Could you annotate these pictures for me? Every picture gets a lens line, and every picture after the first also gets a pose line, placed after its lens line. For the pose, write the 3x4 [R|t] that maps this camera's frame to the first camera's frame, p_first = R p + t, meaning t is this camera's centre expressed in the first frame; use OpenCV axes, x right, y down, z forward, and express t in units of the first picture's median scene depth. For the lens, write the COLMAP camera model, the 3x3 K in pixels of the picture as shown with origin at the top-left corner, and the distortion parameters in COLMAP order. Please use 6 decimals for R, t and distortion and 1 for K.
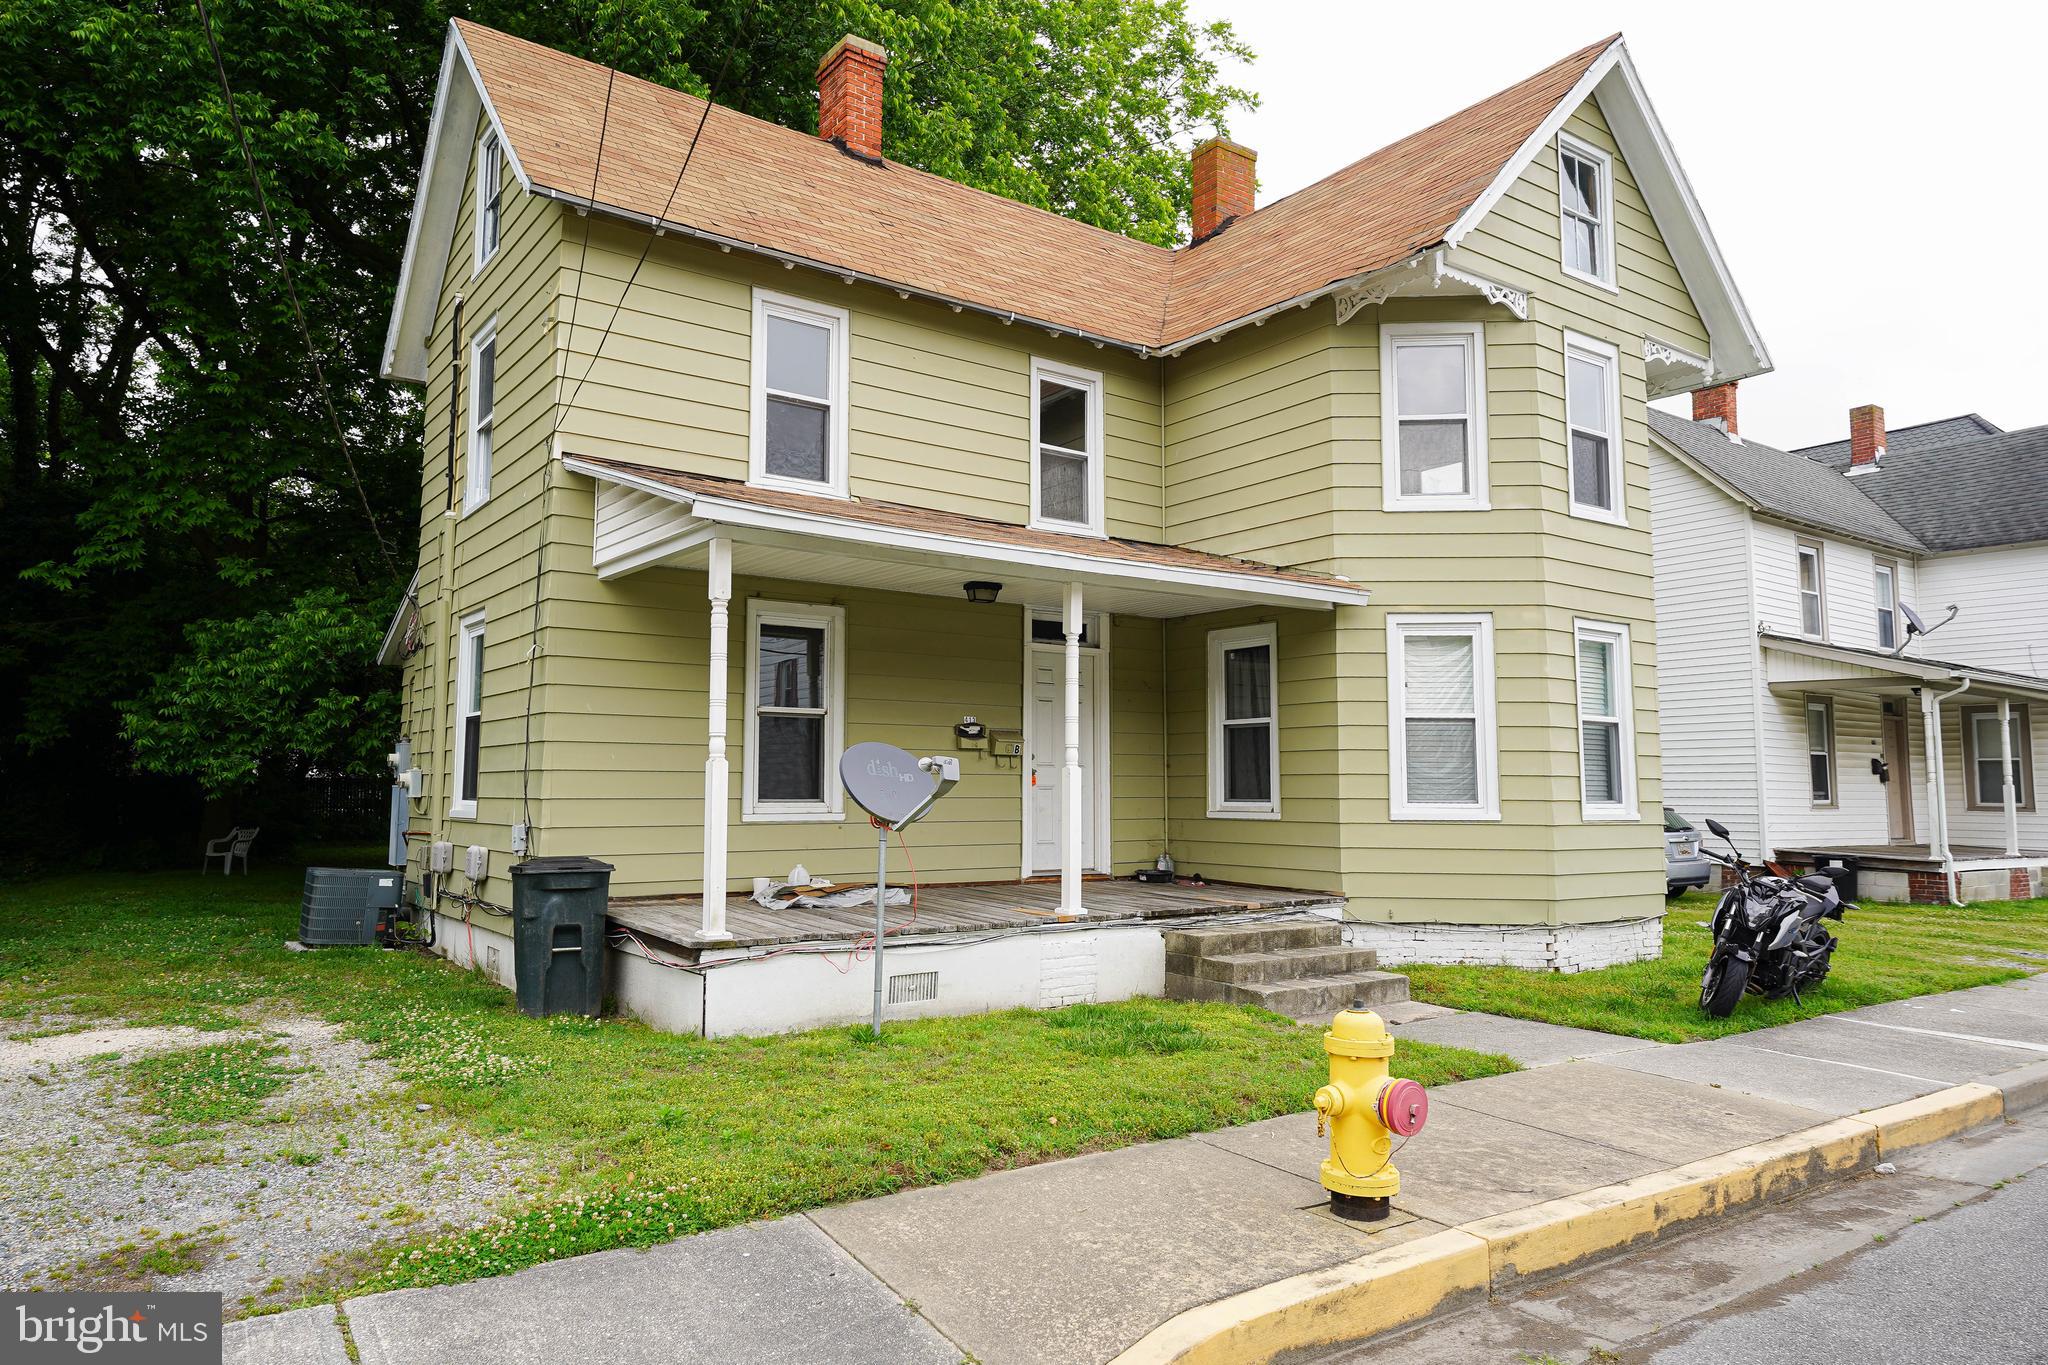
lens RADIAL K [[1293.5, 0, 1029.6], [0, 1293.5, 684.5], [0, 0, 1]] dist [0.015747, -0.001205]
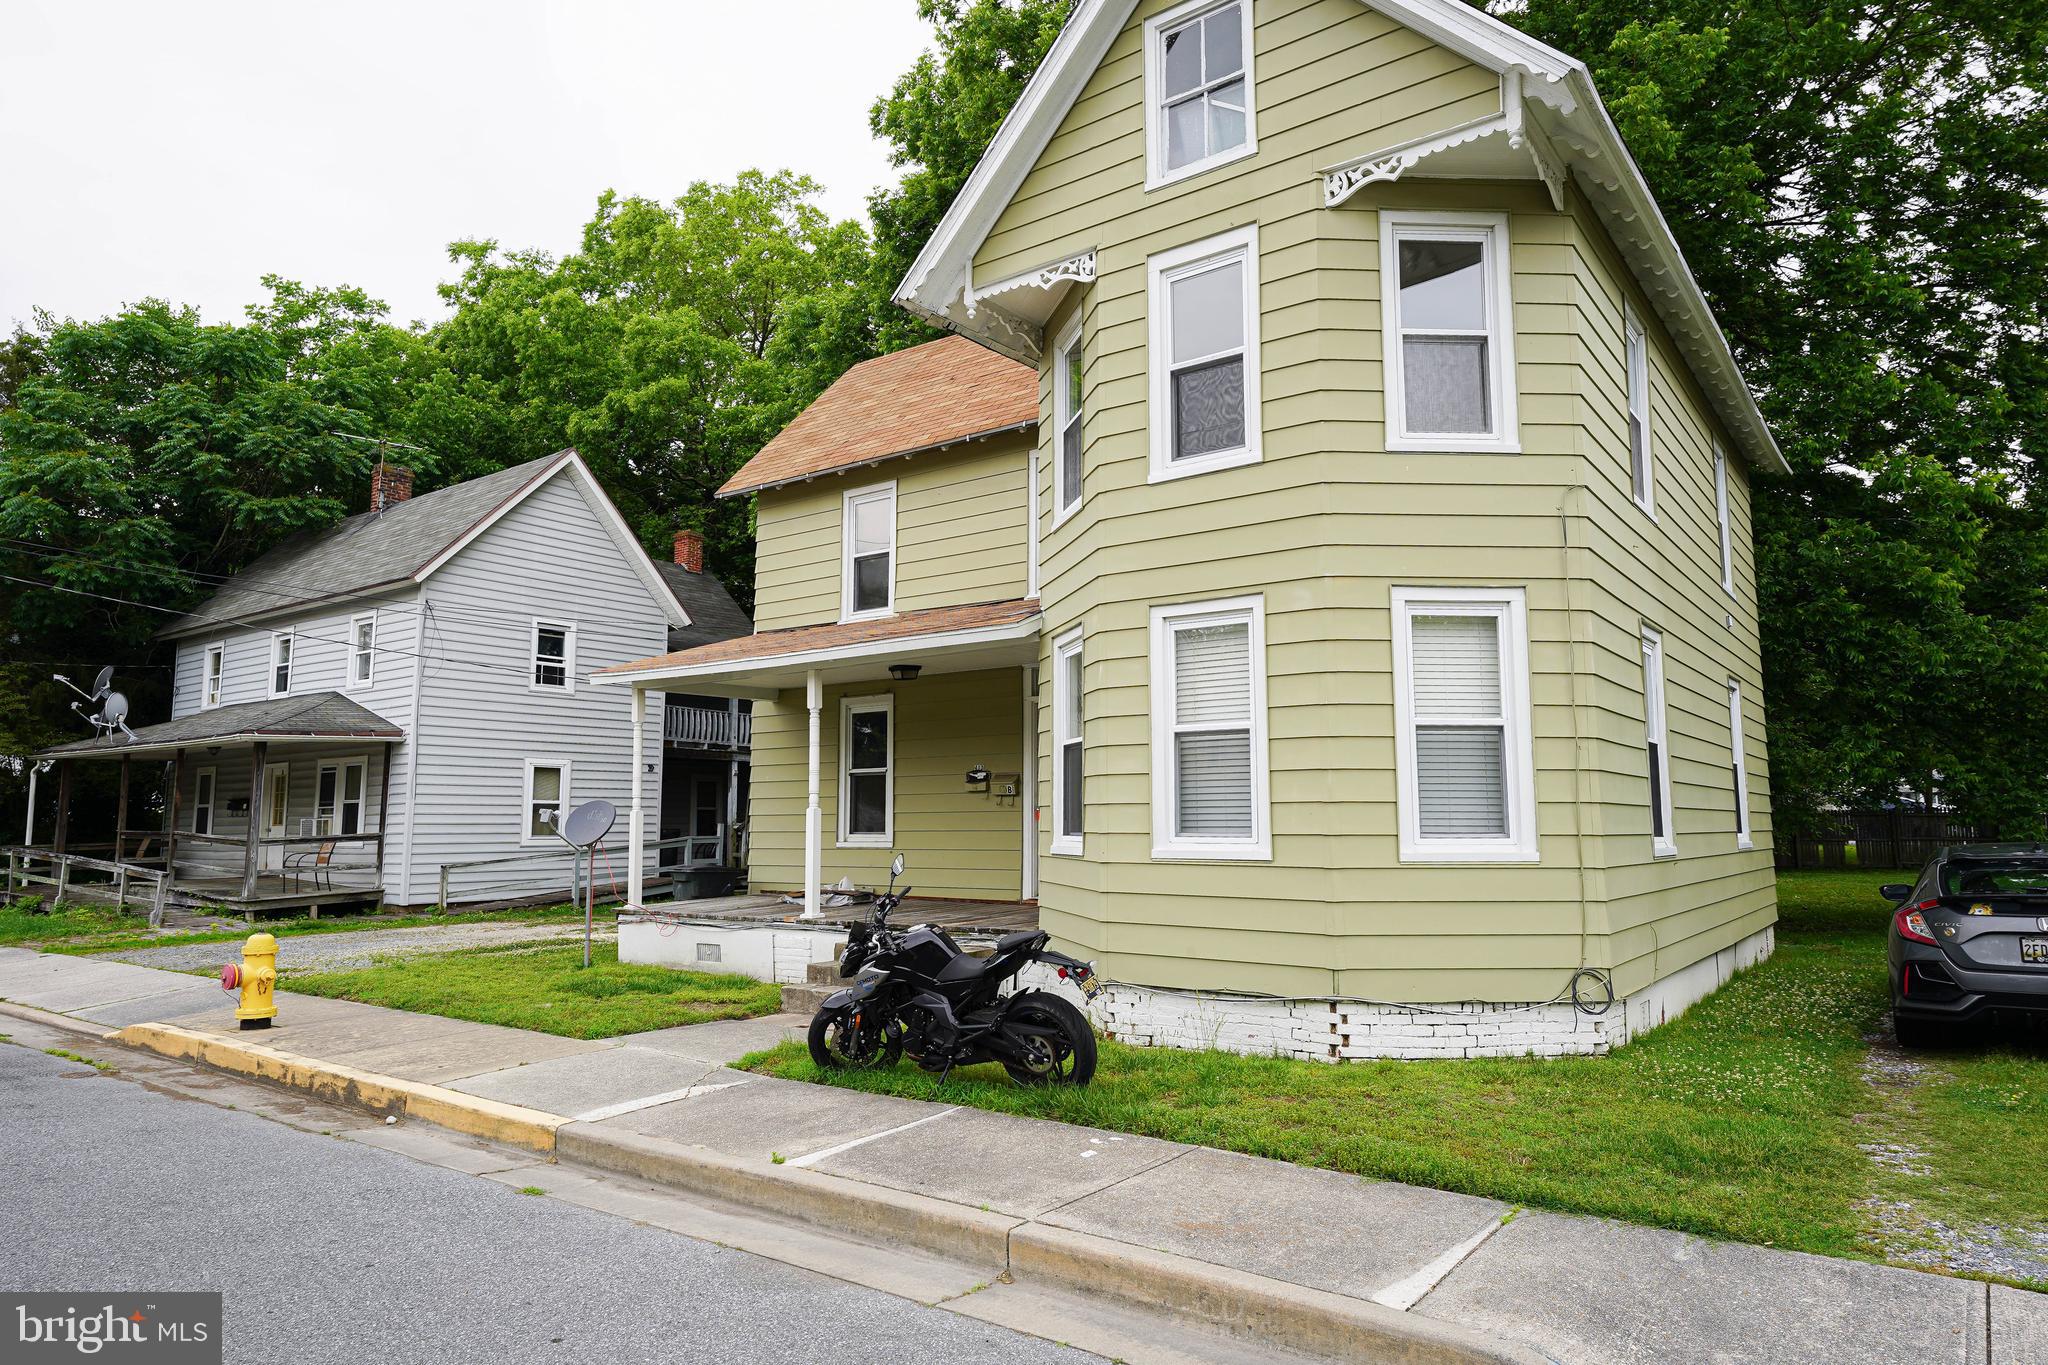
lens RADIAL K [[1293.5, 0, 1029.6], [0, 1293.5, 684.5], [0, 0, 1]] dist [0.015747, -0.001205]
pose [[0.301634, -0.107797, -0.947310, 1.240559], [0.085375, 0.992650, -0.085772, 0.063122], [0.949594, -0.055005, 0.308620, 0.720174]]
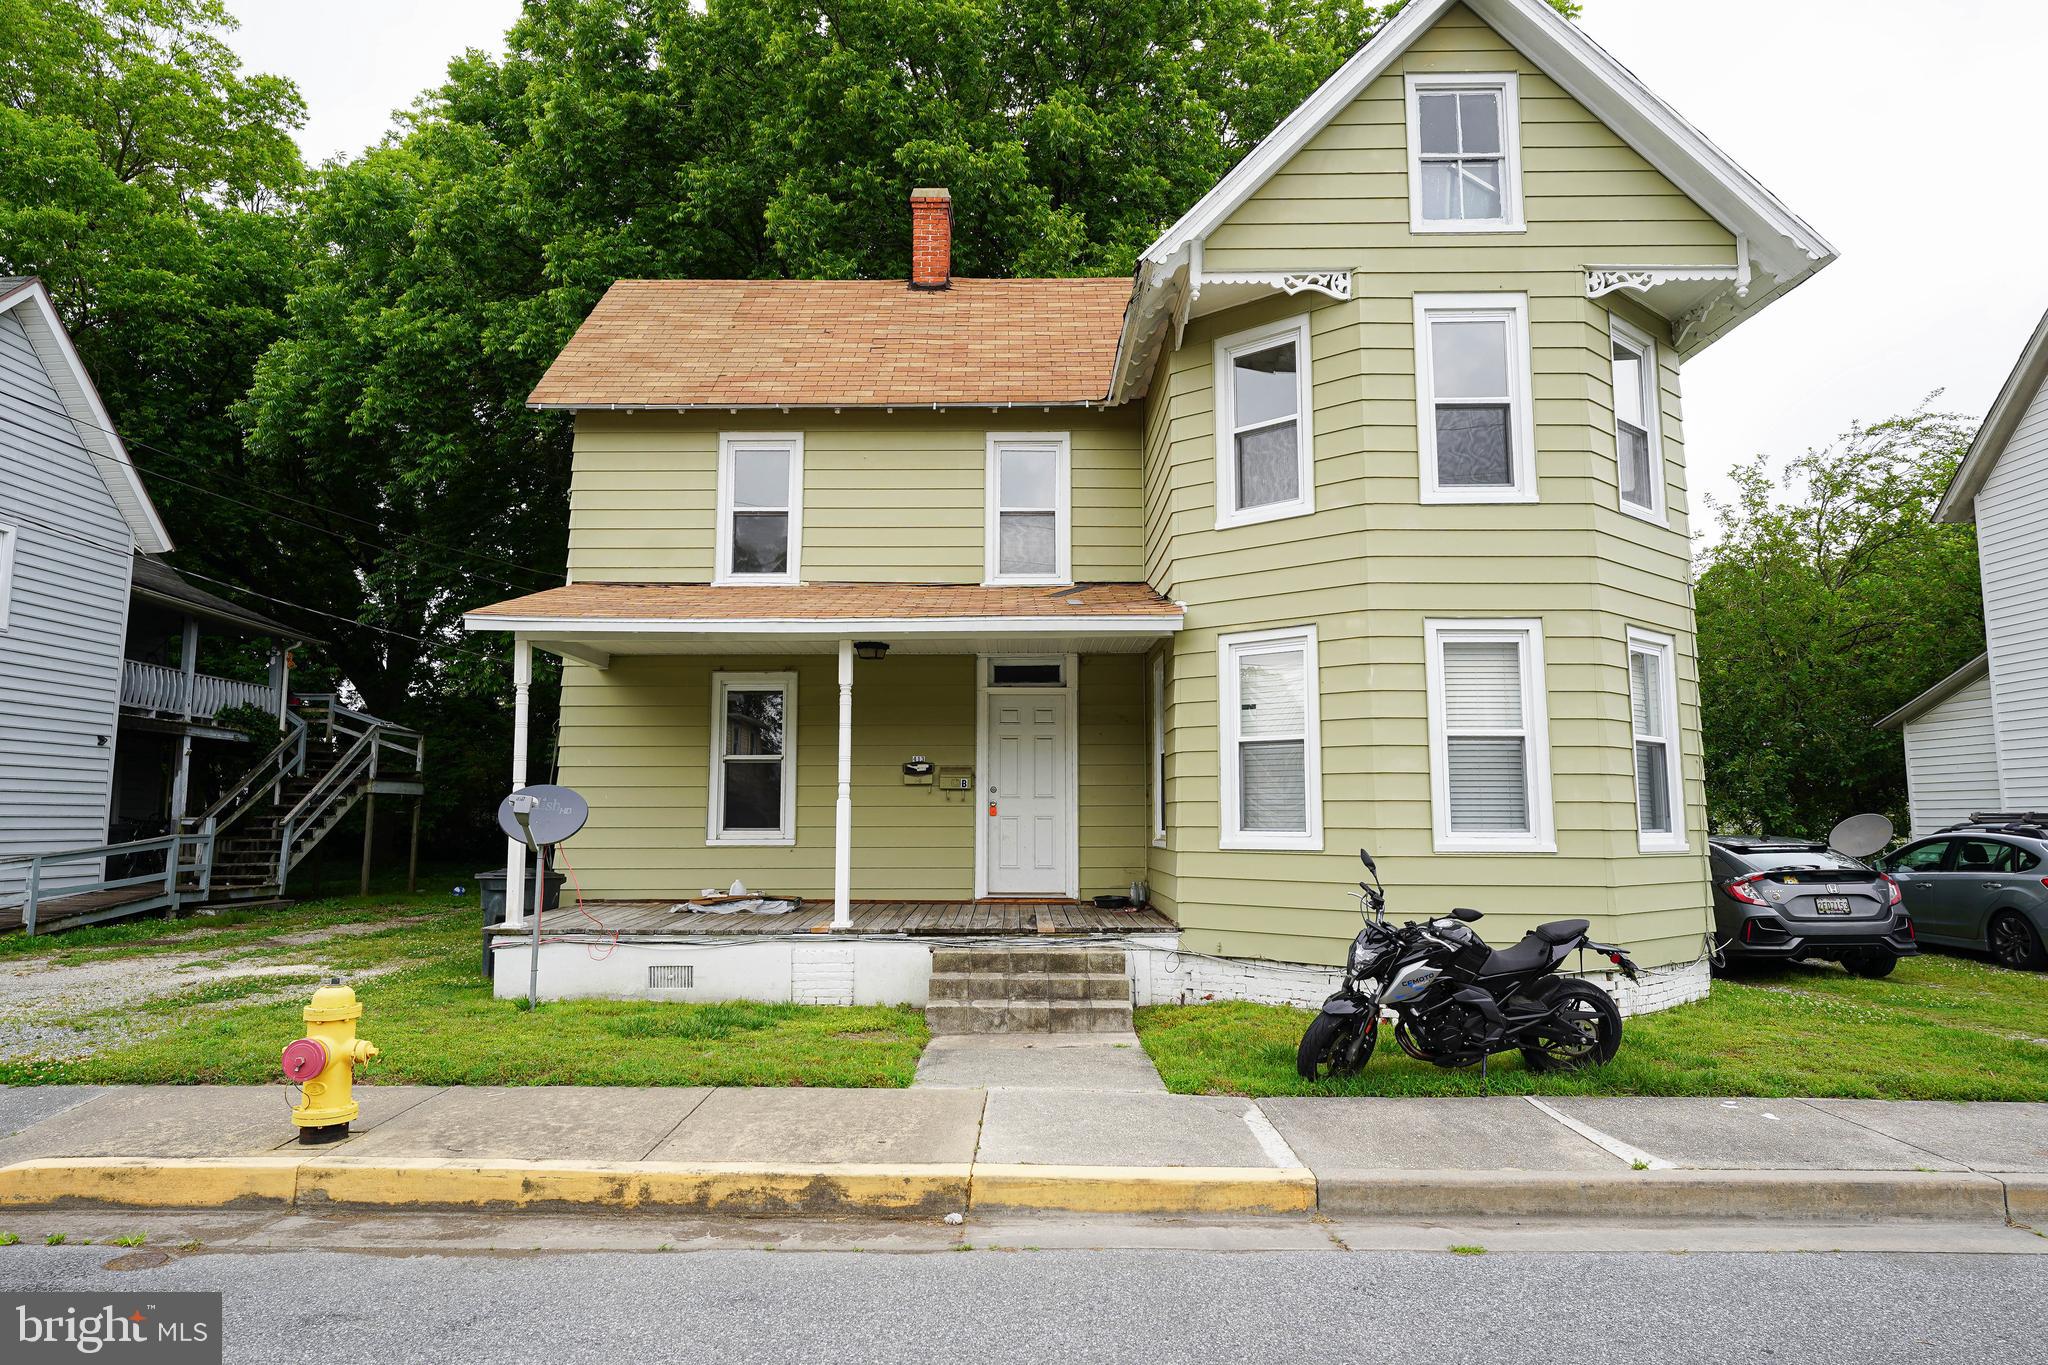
lens RADIAL K [[1225.7, 0, 1031.4], [0, 1225.7, 687.1], [0, 0, 1]] dist [0.005757, 0.001001]
pose [[0.810306, -0.067974, -0.582051, 0.729431], [0.051968, 0.997672, -0.044164, 0.018143], [0.583698, 0.005538, 0.811952, 0.183410]]
